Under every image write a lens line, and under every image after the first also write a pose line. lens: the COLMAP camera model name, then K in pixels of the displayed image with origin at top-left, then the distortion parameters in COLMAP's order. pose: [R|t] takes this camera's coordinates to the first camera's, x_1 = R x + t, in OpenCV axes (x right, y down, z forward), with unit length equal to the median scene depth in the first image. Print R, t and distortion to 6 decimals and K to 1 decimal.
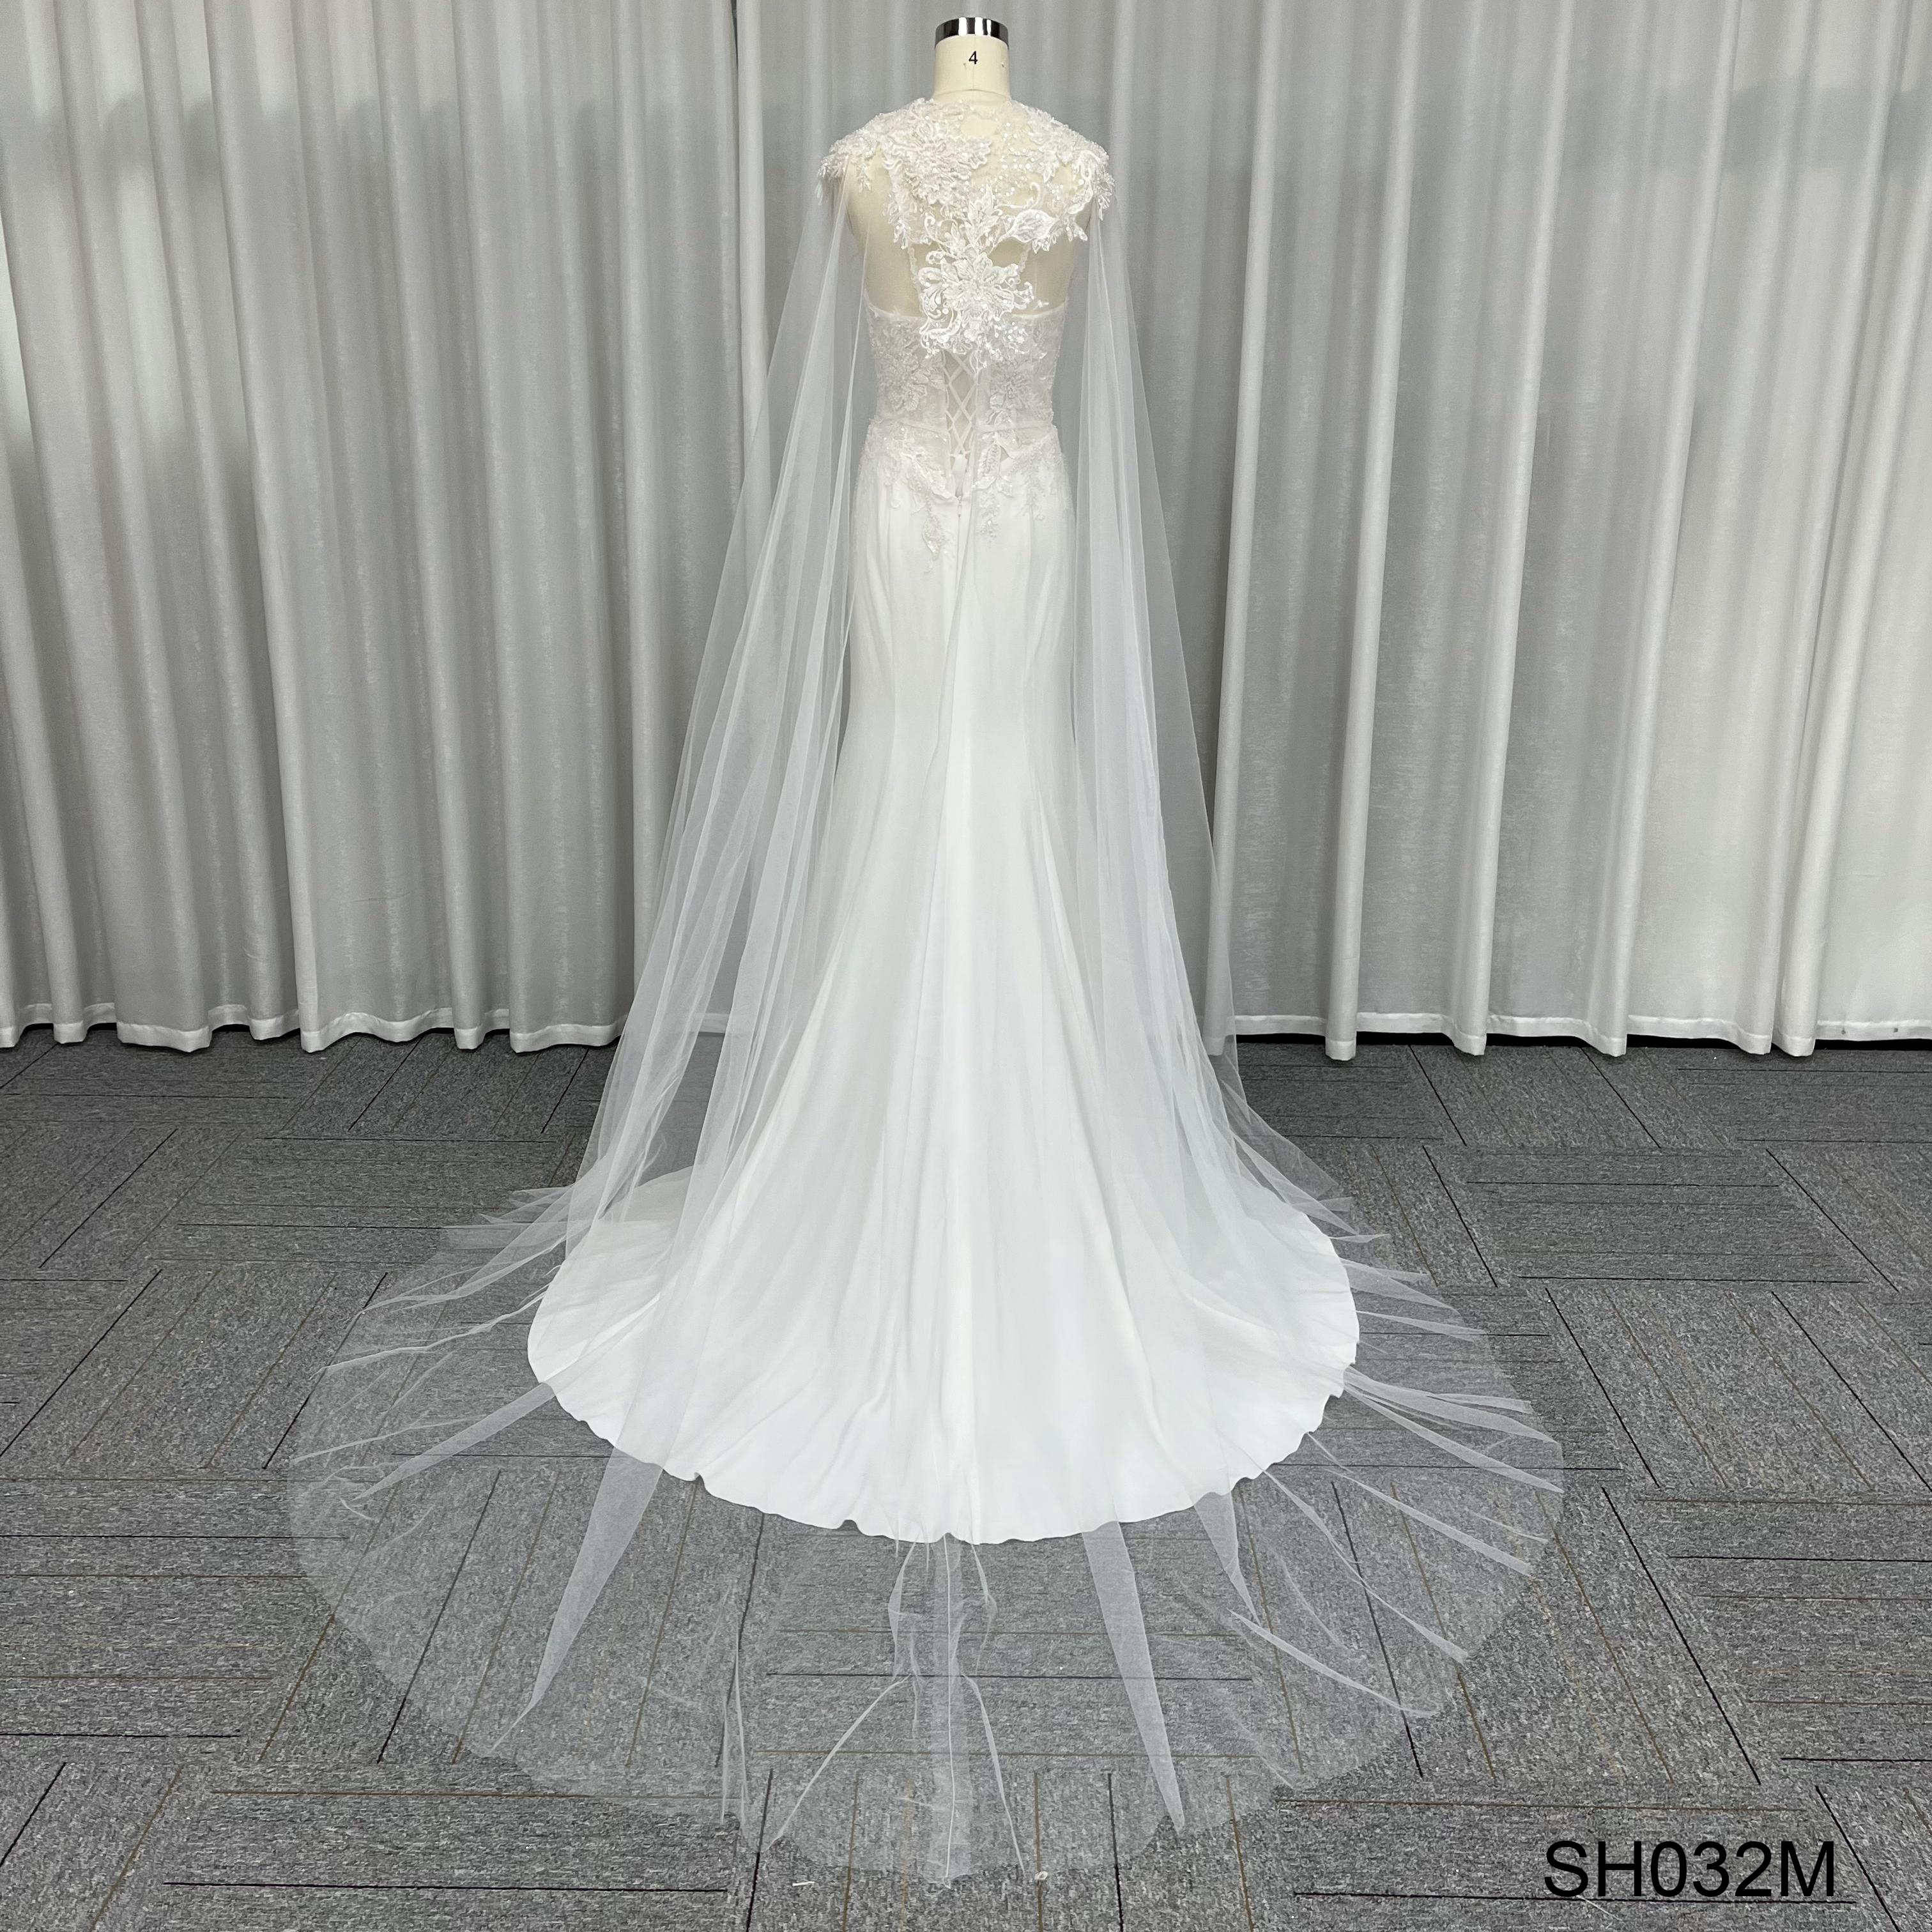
lens RADIAL K [[1981.0, 0, 986.5], [0, 1981.0, 972.5], [0, 0, 1]] dist [0.026954, 0.000000]
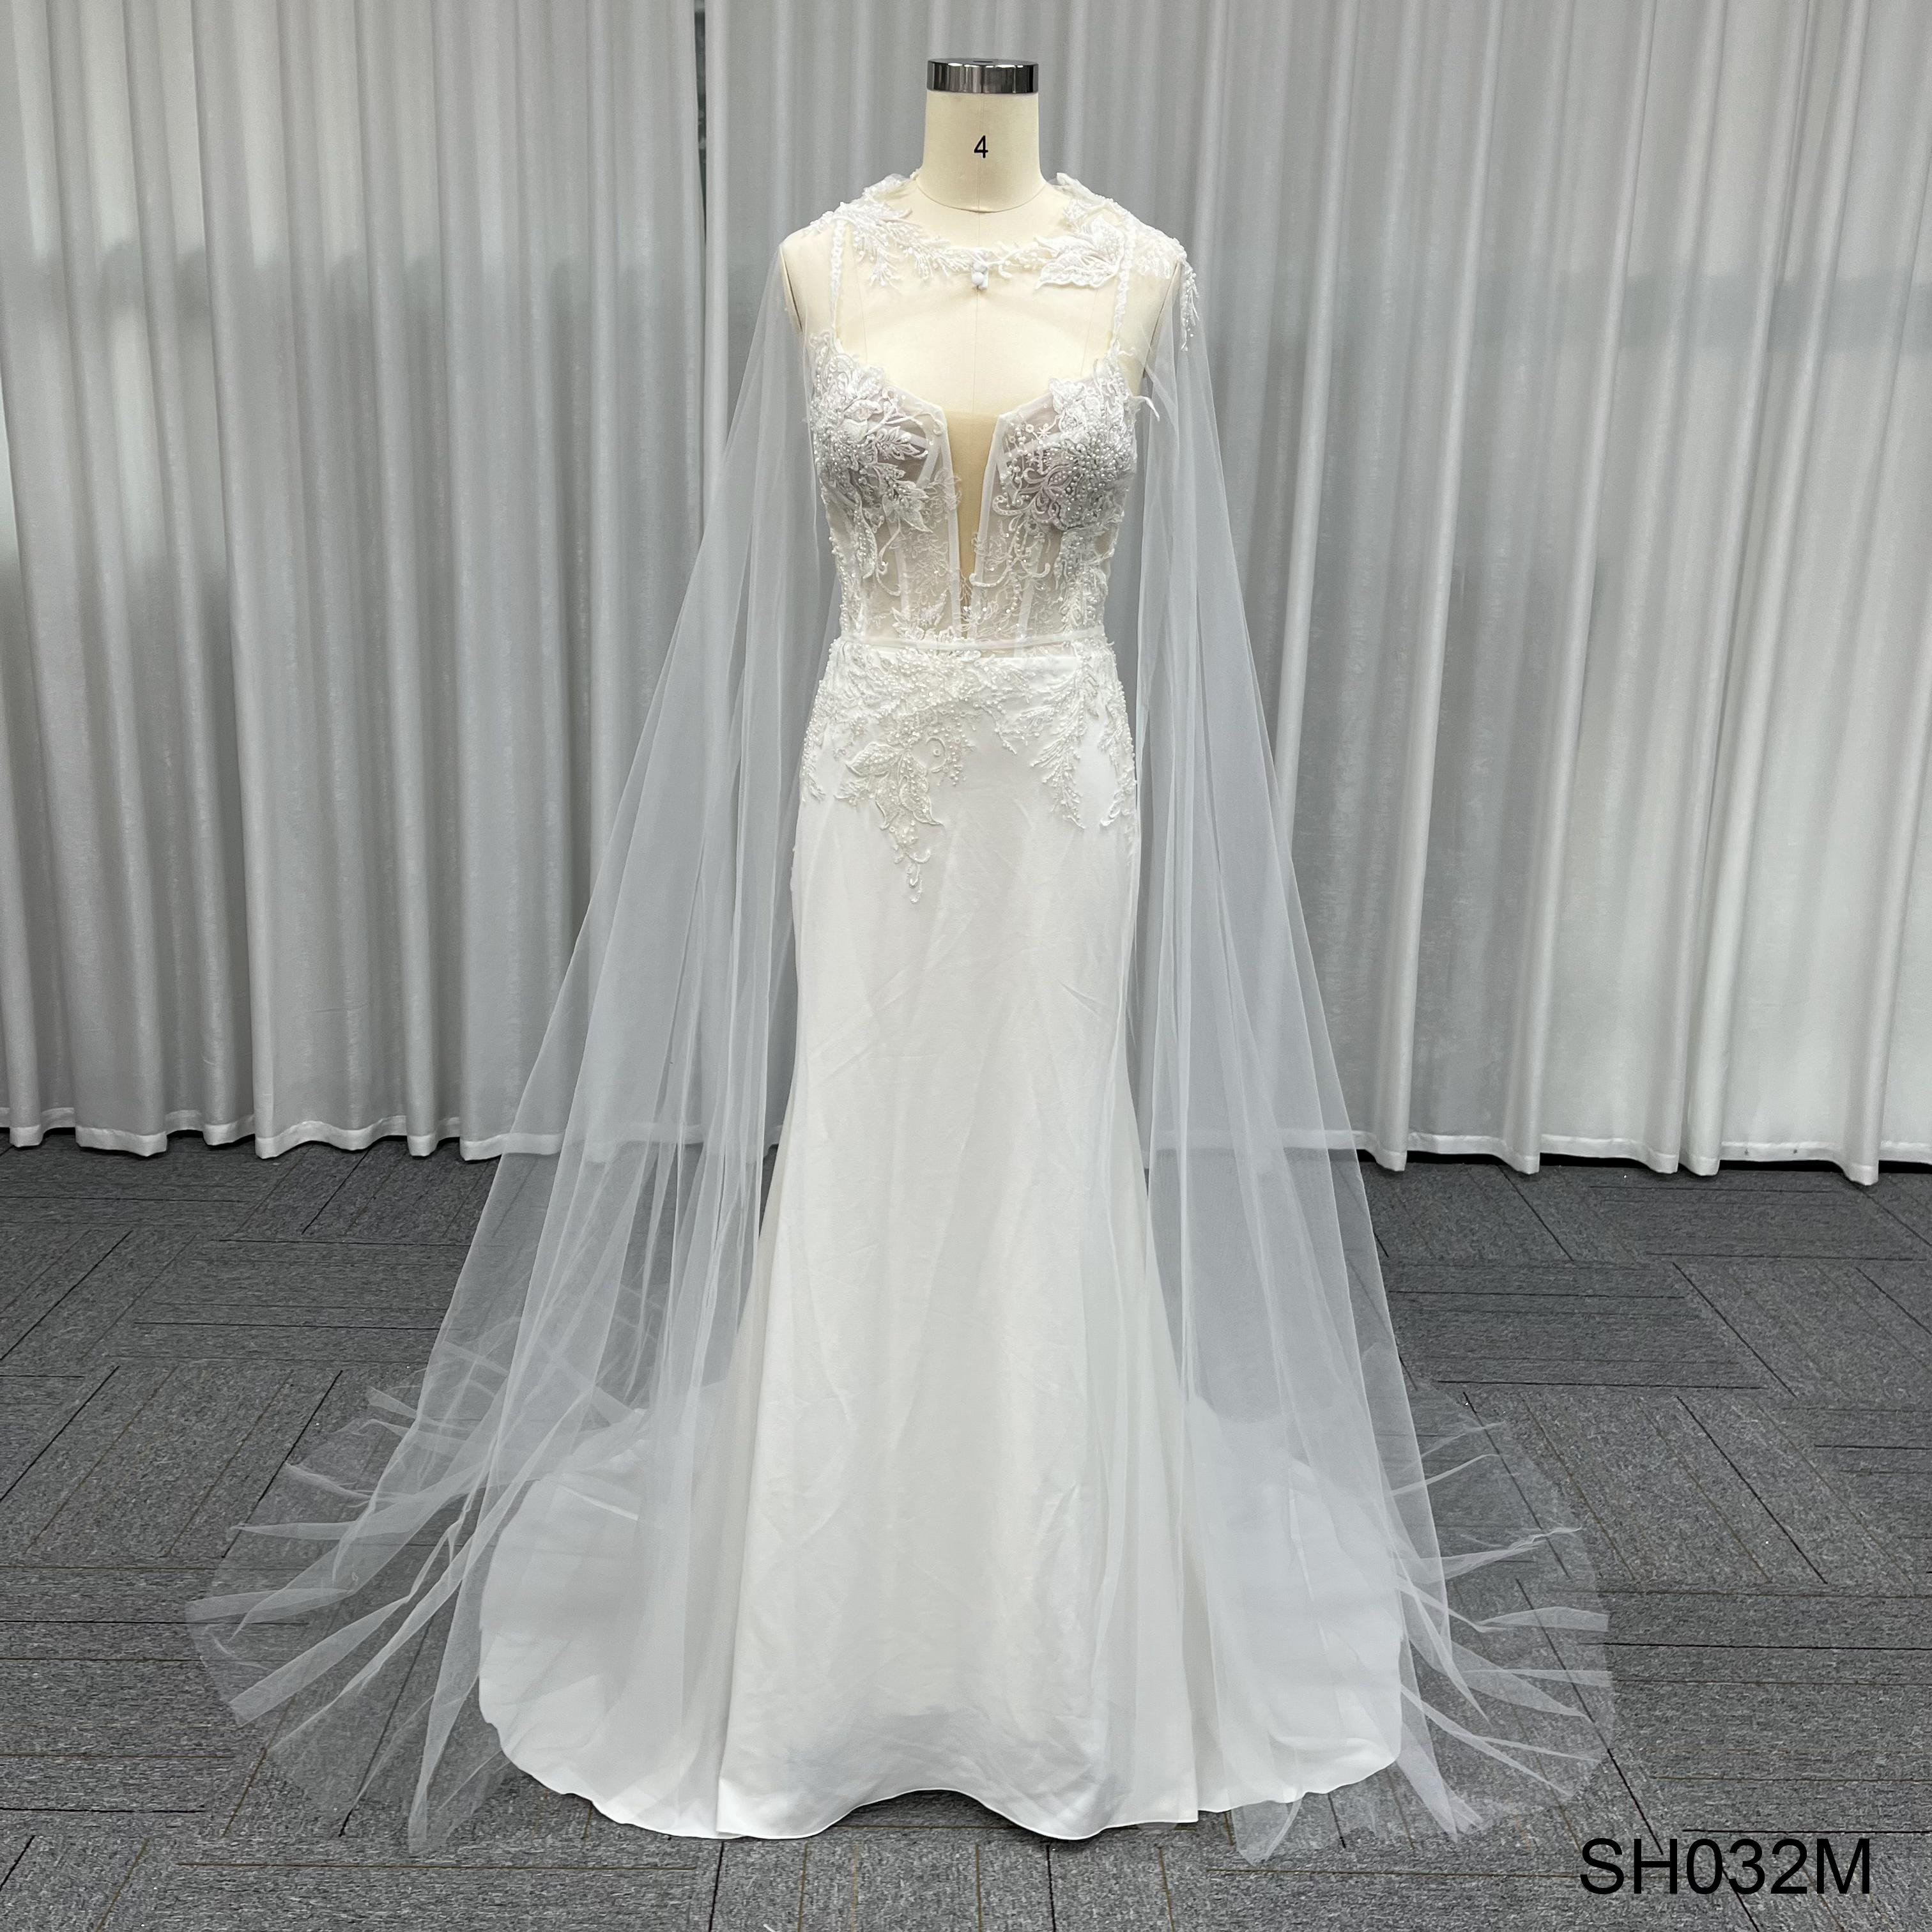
lens RADIAL K [[1981.0, 0, 981.8], [0, 1981.0, 975.0], [0, 0, 1]] dist [0.026954, 0.000000]
pose [[0.999375, 0.012613, 0.033029, -0.009290], [-0.010524, 0.997978, -0.062687, 0.008928], [-0.033753, 0.062301, 0.997487, -0.049568]]
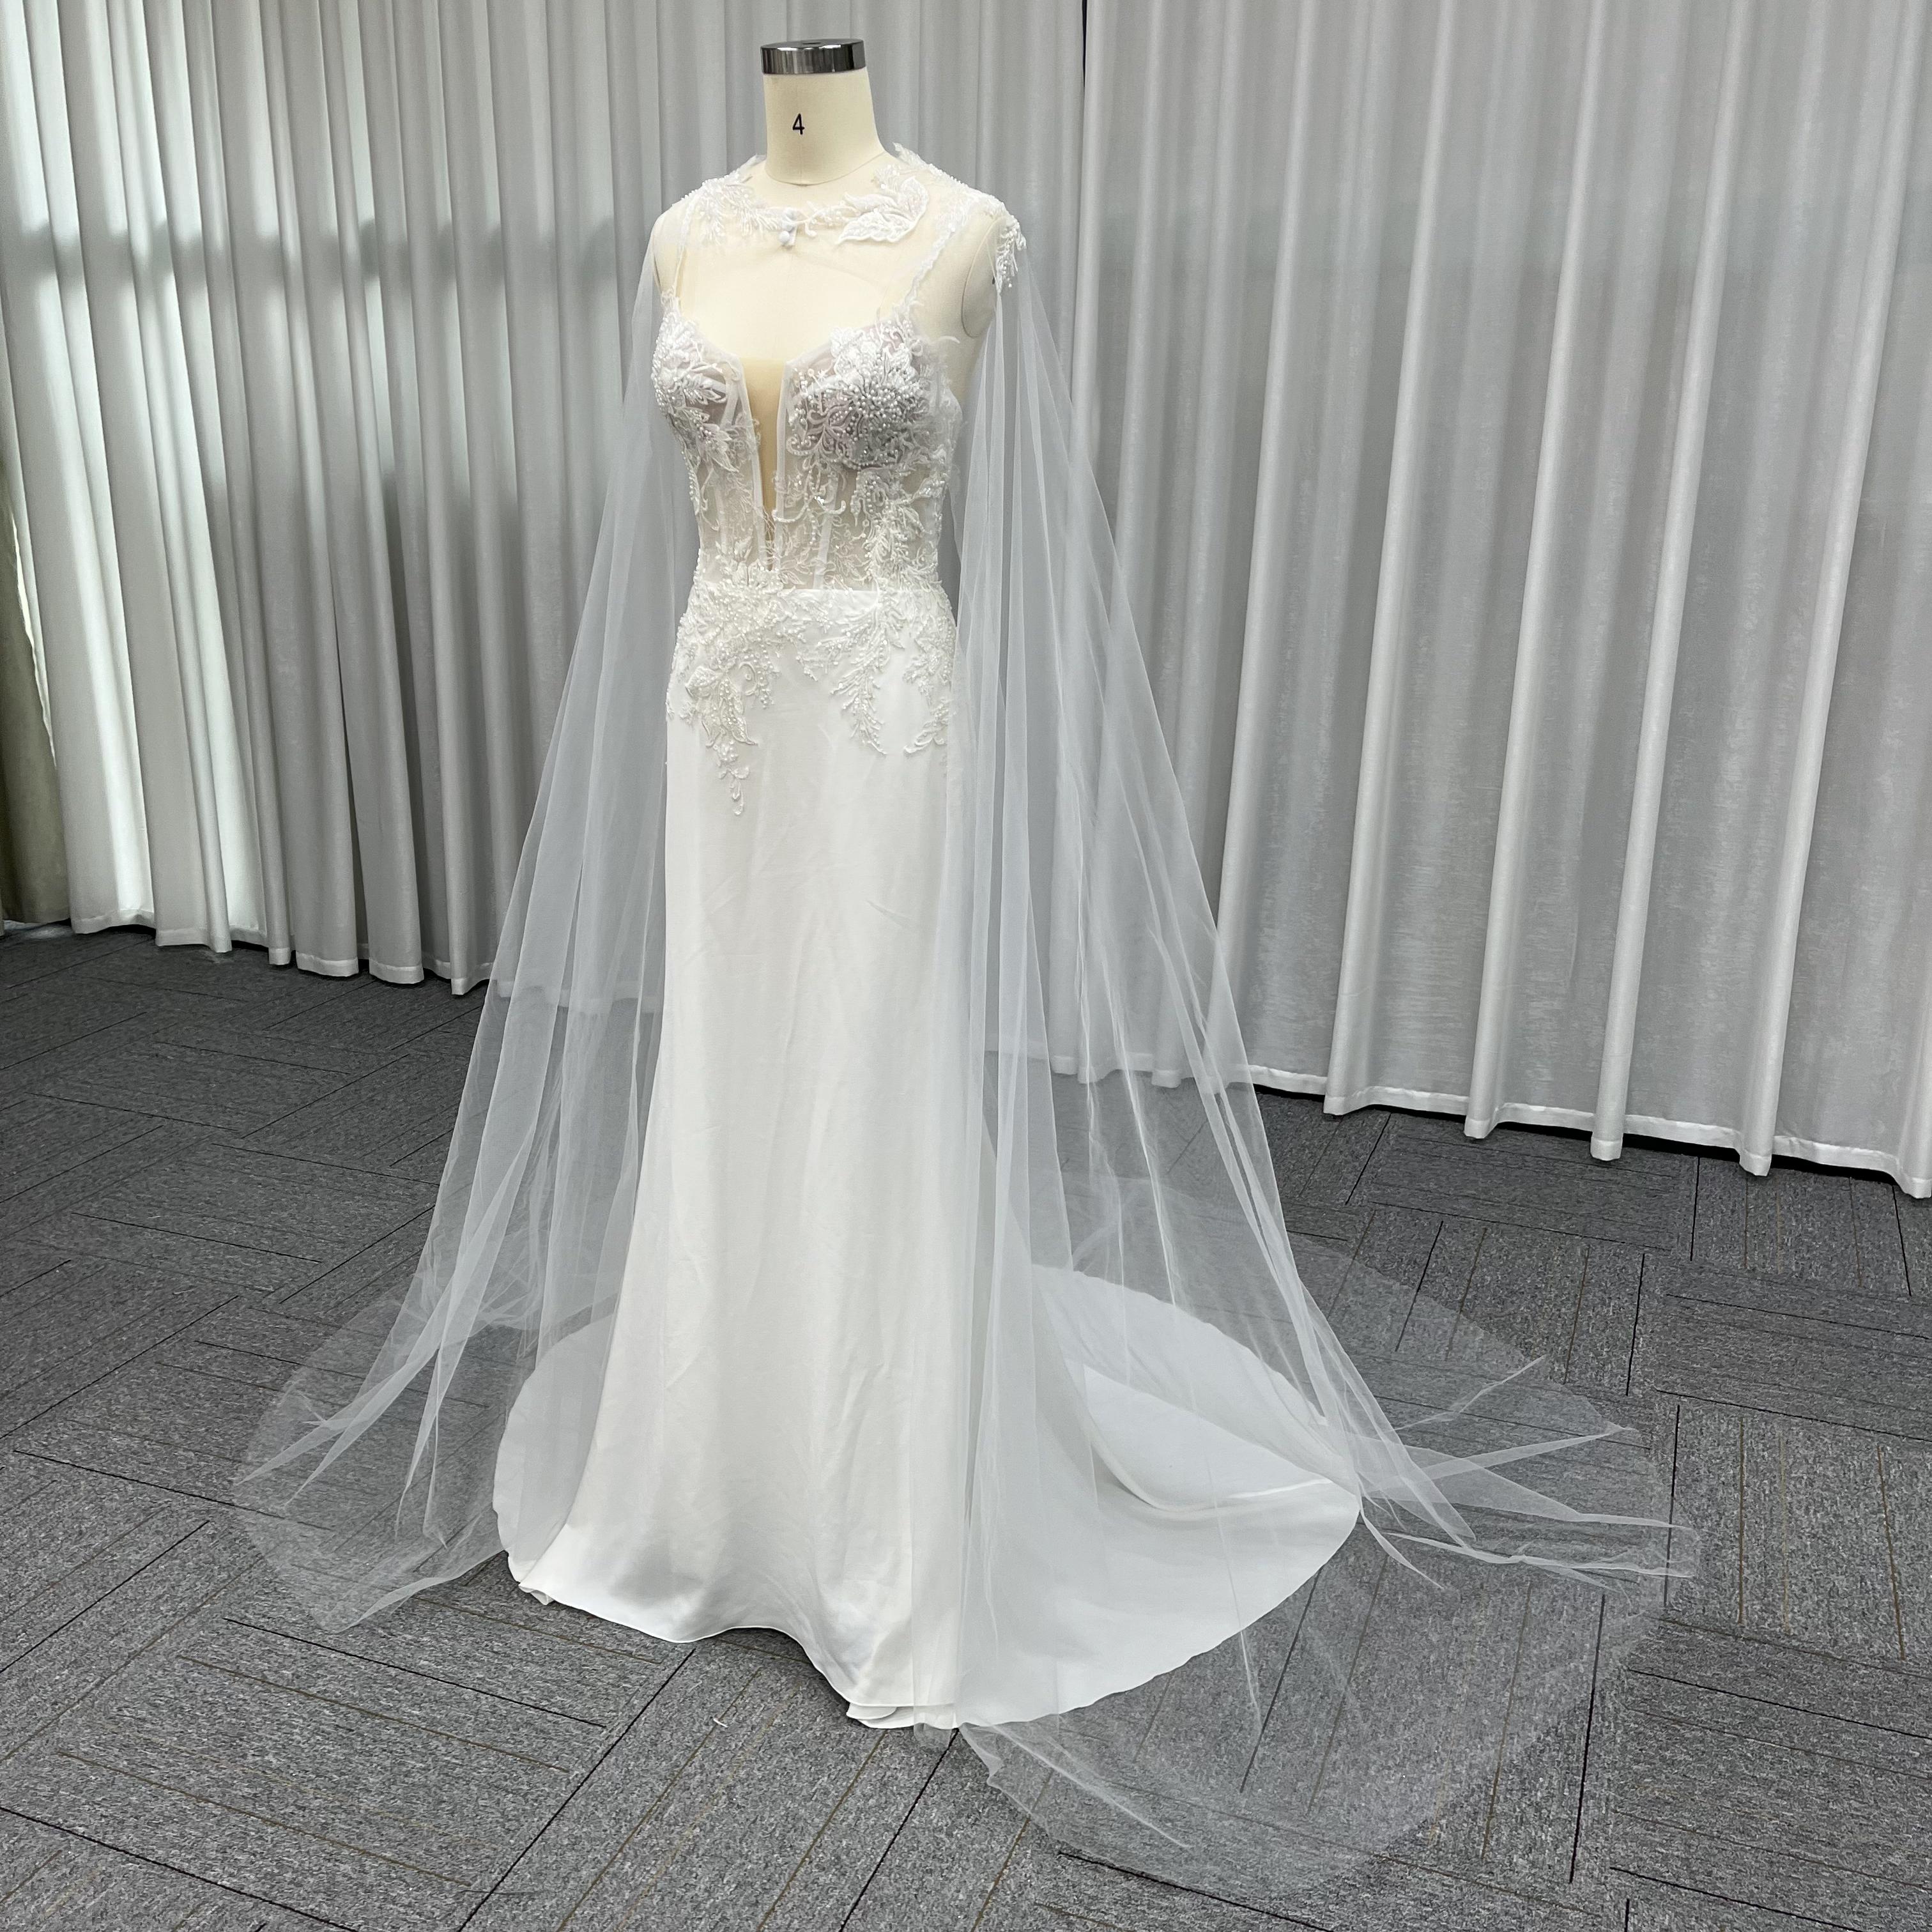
lens RADIAL K [[1981.0, 0, 979.5], [0, 1981.0, 971.4], [0, 0, 1]] dist [0.026954, 0.000000]
pose [[0.935992, 0.107733, -0.335131, 0.281434], [-0.118750, 0.992846, -0.012492, 0.000885], [0.331387, 0.051489, 0.942089, -0.044291]]
